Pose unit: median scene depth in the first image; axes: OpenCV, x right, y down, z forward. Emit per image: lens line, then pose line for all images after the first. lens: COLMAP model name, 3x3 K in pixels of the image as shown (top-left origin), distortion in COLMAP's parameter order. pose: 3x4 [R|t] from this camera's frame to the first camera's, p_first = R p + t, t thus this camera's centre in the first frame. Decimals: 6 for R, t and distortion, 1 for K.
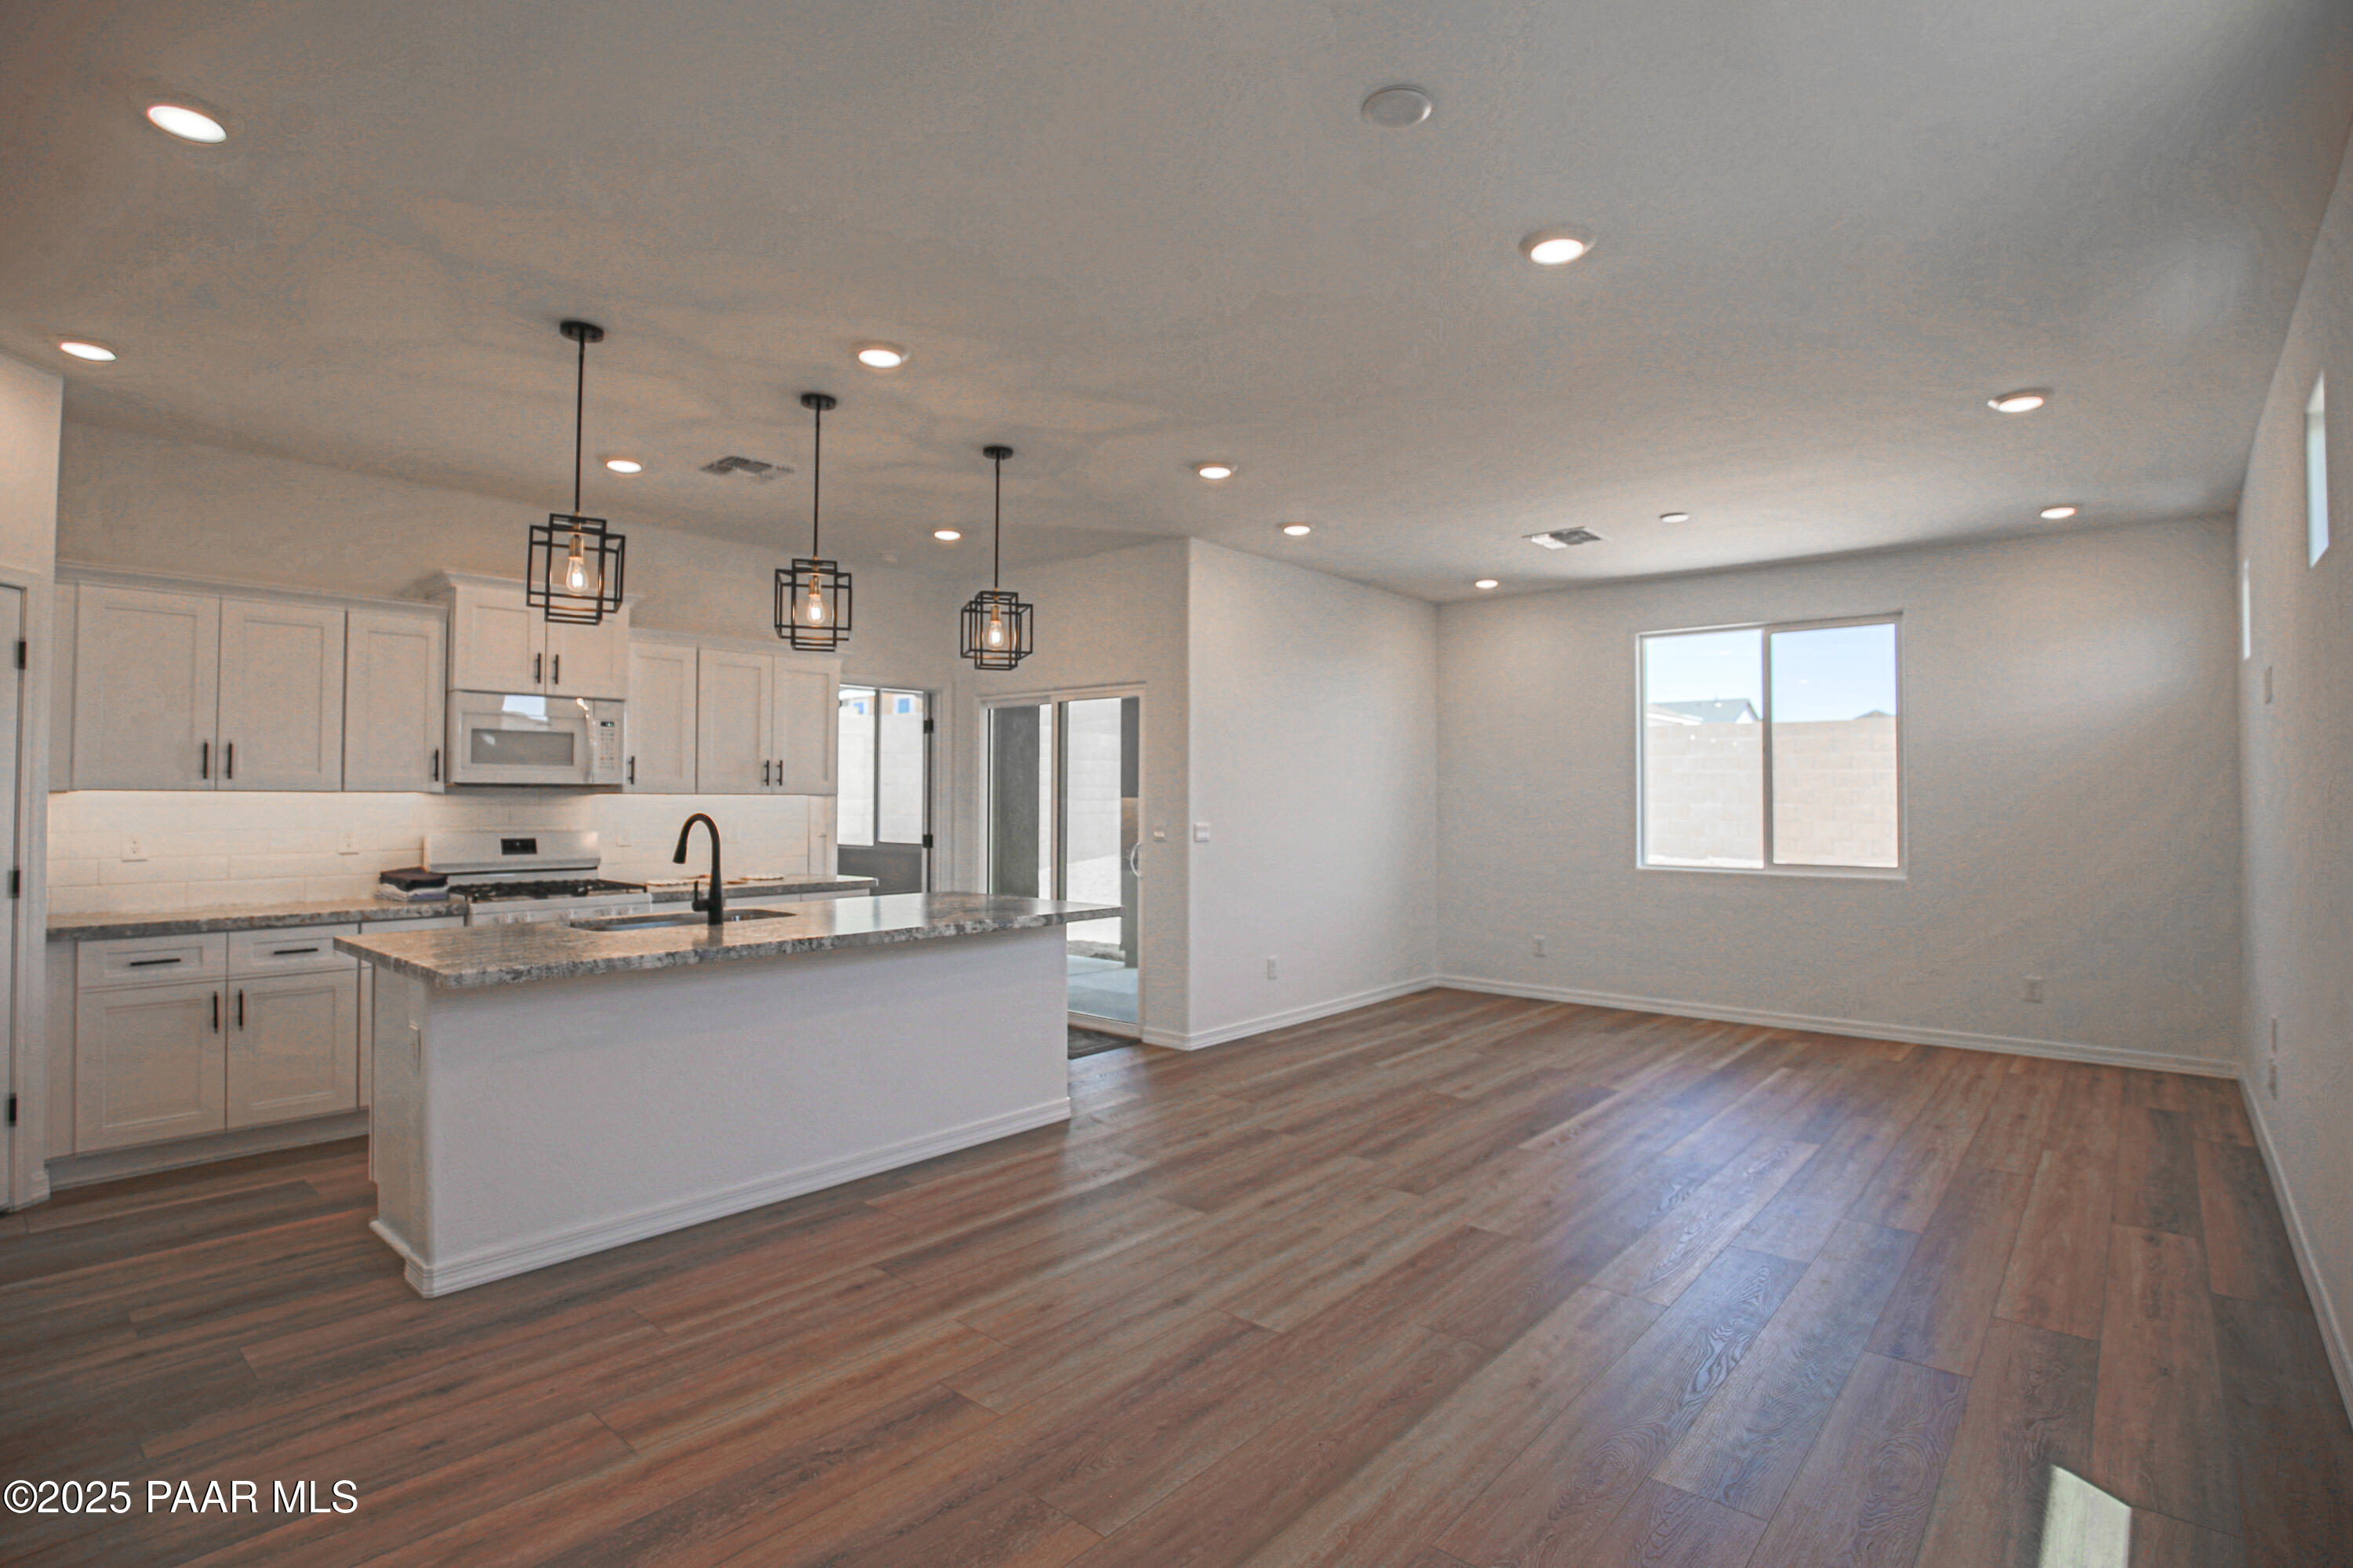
lens RADIAL K [[1140.9, 0, 1184.5], [0, 1140.9, 775.6], [0, 0, 1]] dist [-0.037229, 0.005629]
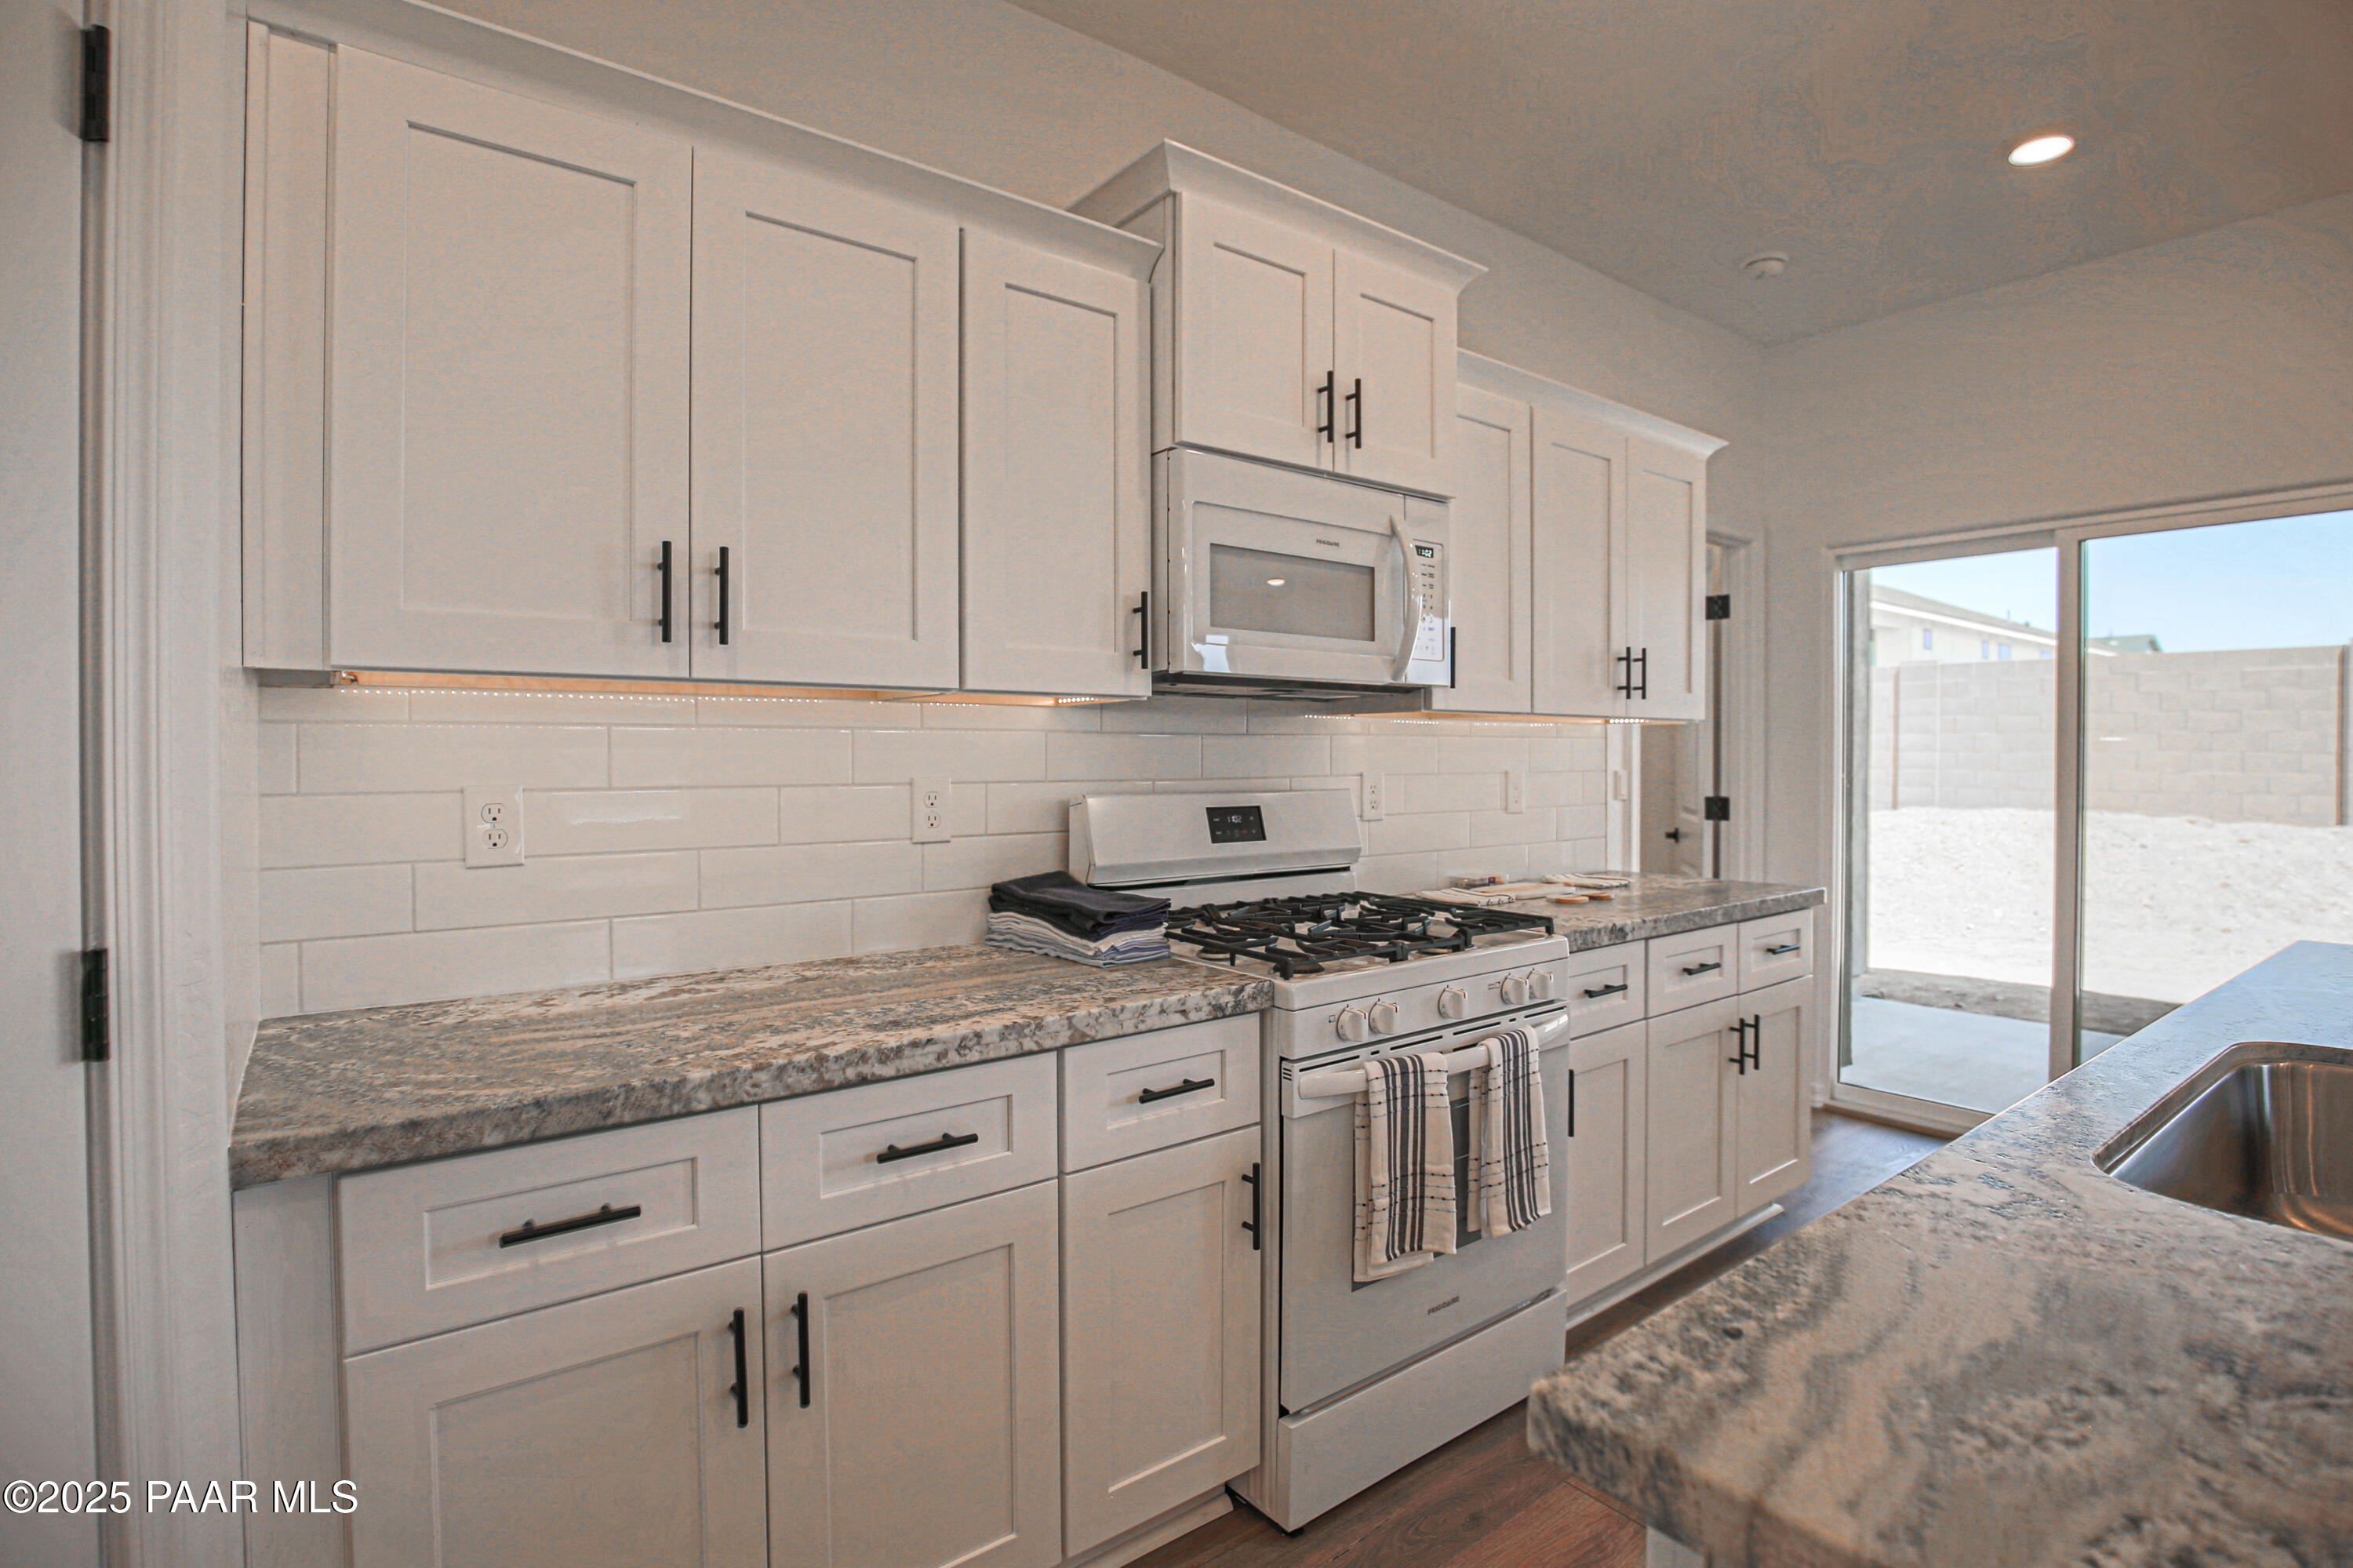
lens RADIAL K [[1140.9, 0, 1184.5], [0, 1140.9, 775.6], [0, 0, 1]] dist [-0.037229, 0.005629]
pose [[0.979458, 0.000826, -0.201649, -0.563515], [0.006606, 0.999323, 0.036180, 0.028479], [0.201542, -0.036769, 0.978789, 0.591344]]
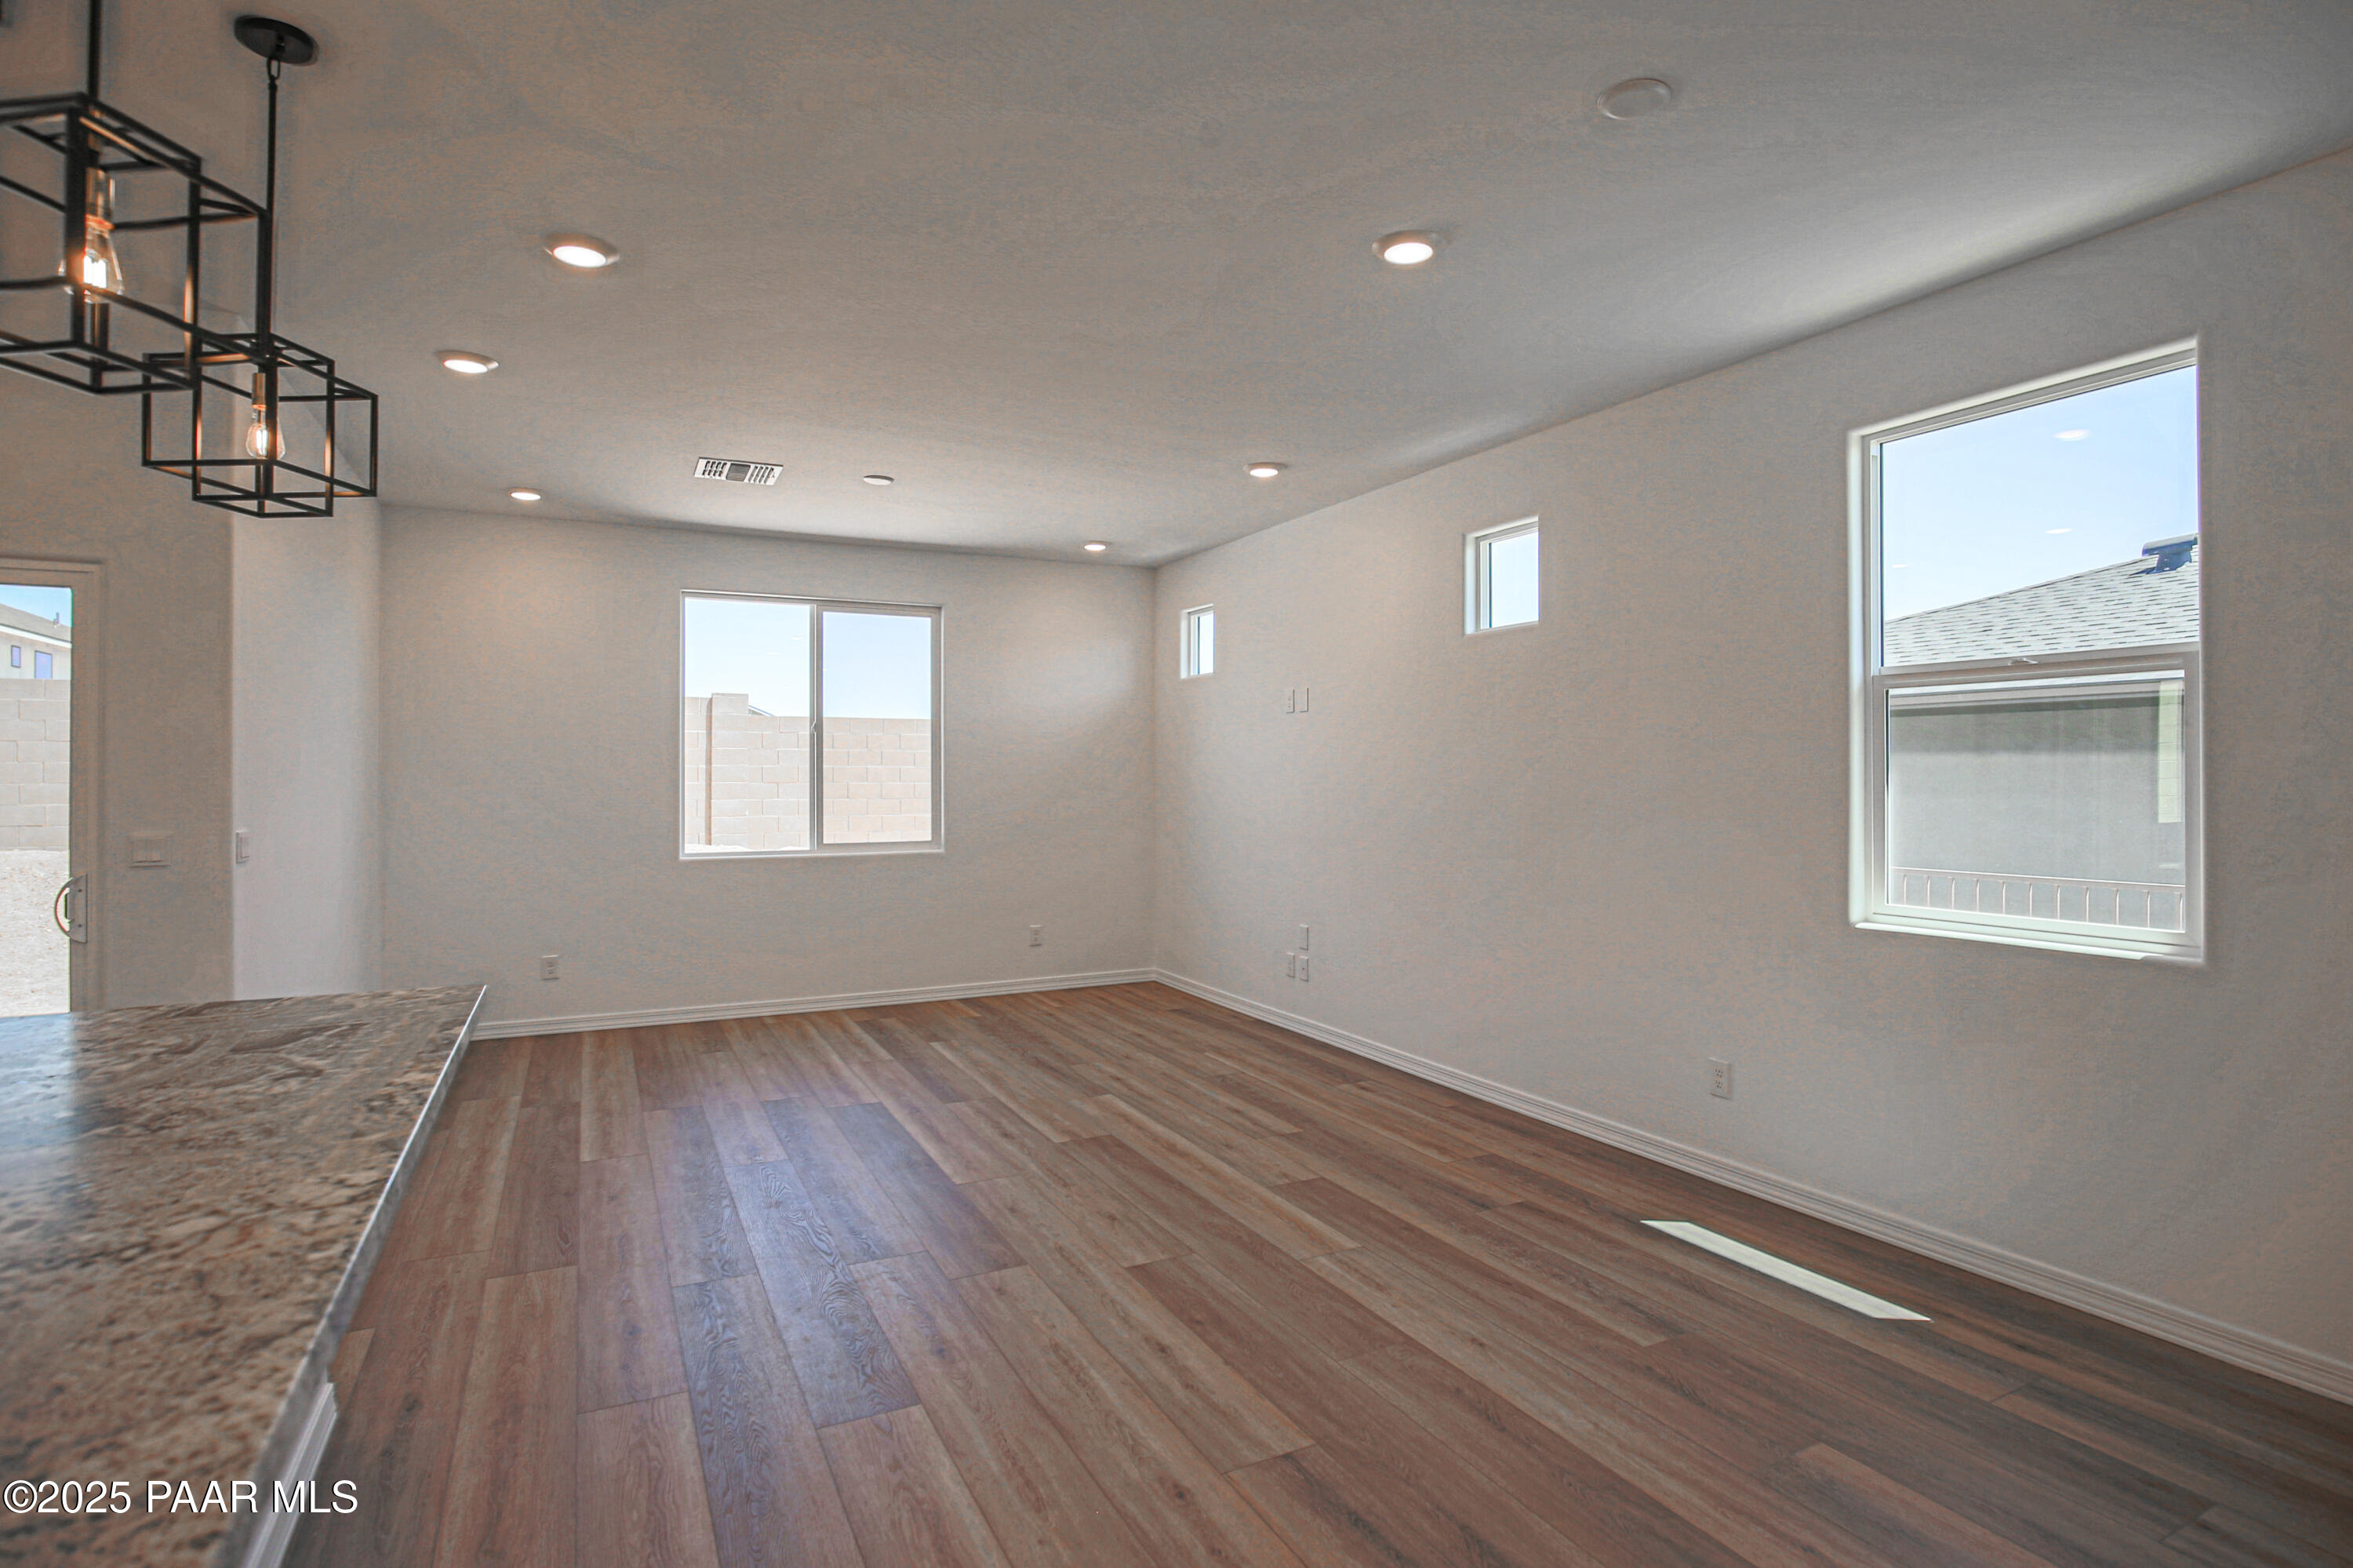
lens RADIAL K [[1174.0, 0, 1180.5], [0, 1174.0, 769.9], [0, 0, 1]] dist [-0.029936, 0.000599]
pose [[0.379038, -0.000635, 0.925381, -0.424090], [-0.015650, 0.999852, 0.007096, 0.000901], [-0.925249, -0.017172, 0.378972, 0.454314]]
